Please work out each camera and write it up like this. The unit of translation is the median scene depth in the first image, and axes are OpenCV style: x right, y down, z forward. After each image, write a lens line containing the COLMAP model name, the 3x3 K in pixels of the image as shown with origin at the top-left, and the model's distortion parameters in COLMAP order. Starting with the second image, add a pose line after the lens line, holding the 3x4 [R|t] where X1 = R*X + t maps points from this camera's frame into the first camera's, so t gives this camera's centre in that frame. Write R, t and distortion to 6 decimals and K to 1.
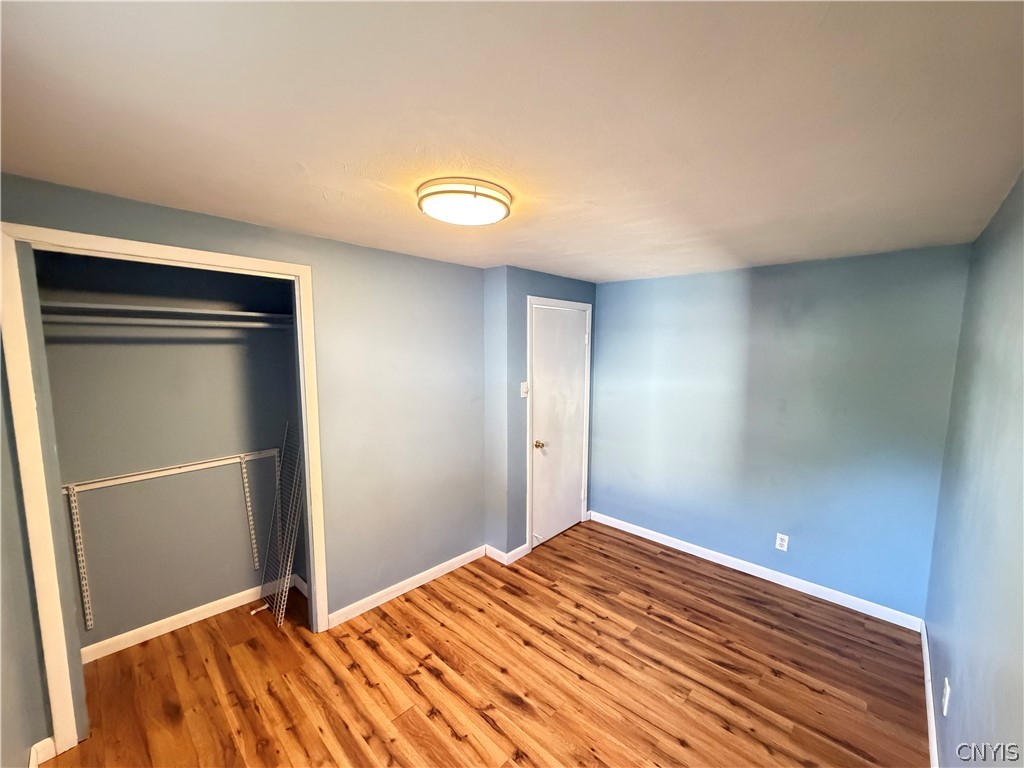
lens RADIAL K [[407.0, 0, 510.0], [0, 407.0, 382.3], [0, 0, 1]] dist [-0.001112, 0.000518]
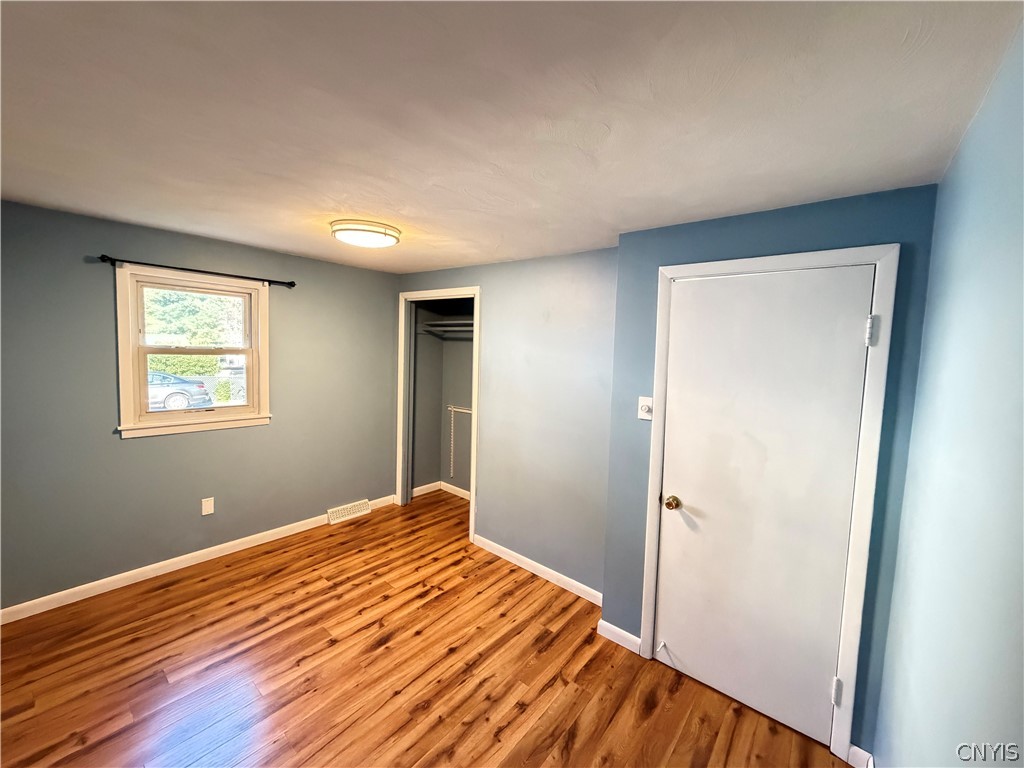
lens RADIAL K [[407.0, 0, 511.6], [0, 407.0, 383.9], [0, 0, 1]] dist [-0.001112, 0.000518]
pose [[0.069672, 0.084777, -0.993961, 0.952407], [-0.125562, 0.989203, 0.075570, -0.061255], [0.989636, 0.119539, 0.079564, 0.998947]]
